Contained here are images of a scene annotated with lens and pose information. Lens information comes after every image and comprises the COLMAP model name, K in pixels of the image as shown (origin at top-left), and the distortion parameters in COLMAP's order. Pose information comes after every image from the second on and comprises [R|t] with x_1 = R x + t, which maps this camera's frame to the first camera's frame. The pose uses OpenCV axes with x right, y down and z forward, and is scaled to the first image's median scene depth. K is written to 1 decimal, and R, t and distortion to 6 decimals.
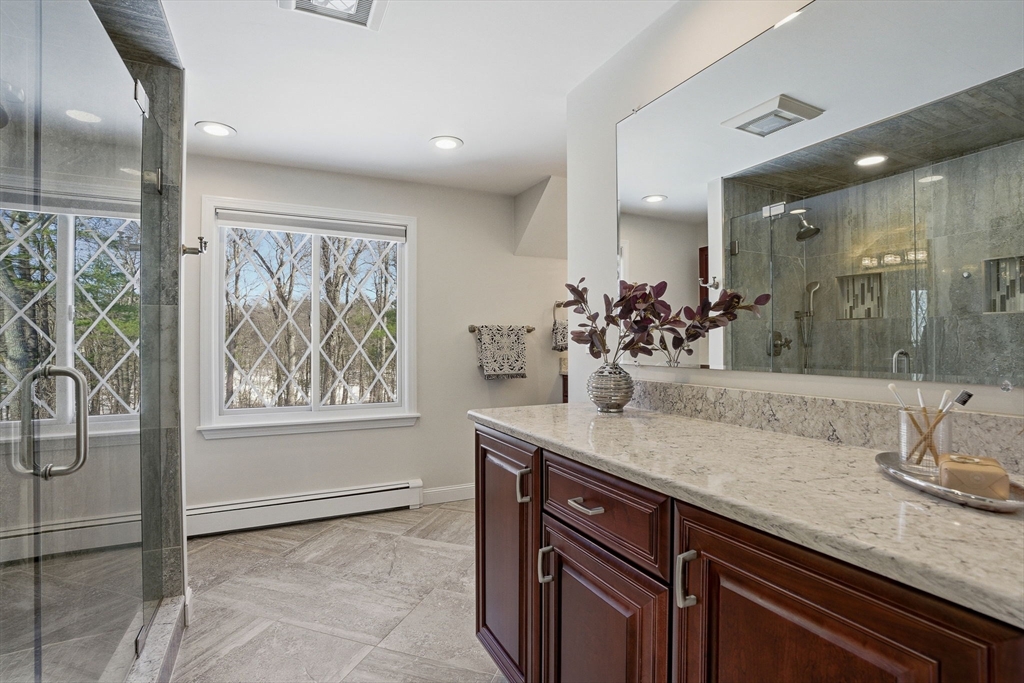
lens RADIAL K [[502.5, 0, 512.0], [0, 502.5, 341.5], [0, 0, 1]] dist [-0.002167, -0.000365]
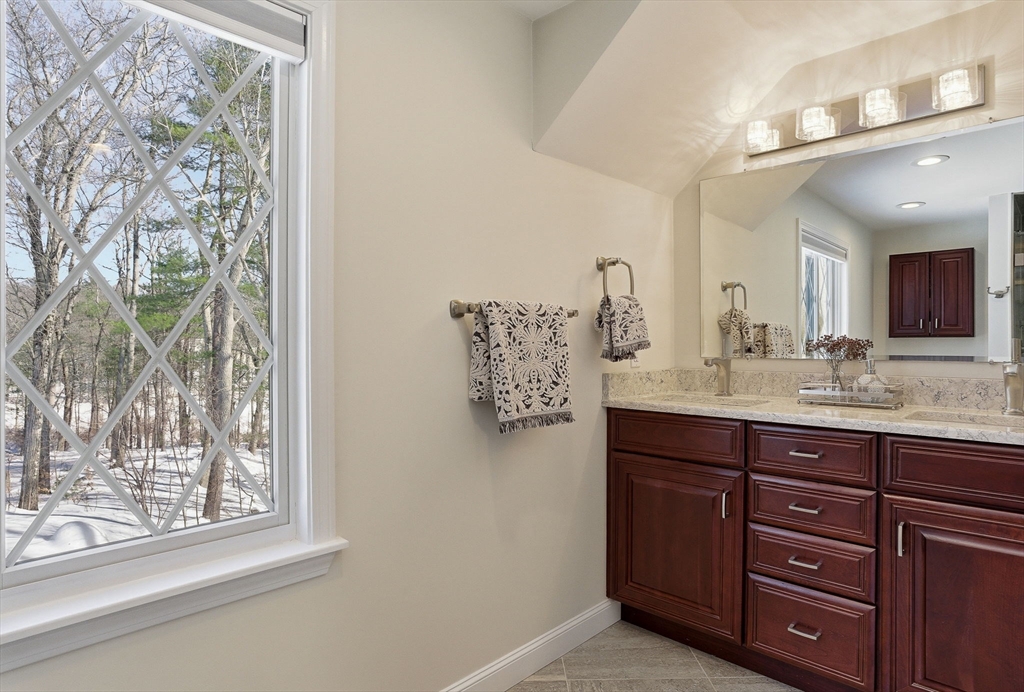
lens RADIAL K [[577.3, 0, 512.0], [0, 577.3, 346.0], [0, 0, 1]] dist [-0.019759, 0.001103]
pose [[0.941842, -0.004319, 0.336029, -0.196028], [0.000915, 0.999947, 0.010288, -0.000296], [-0.336055, -0.009382, 0.941796, 0.533962]]
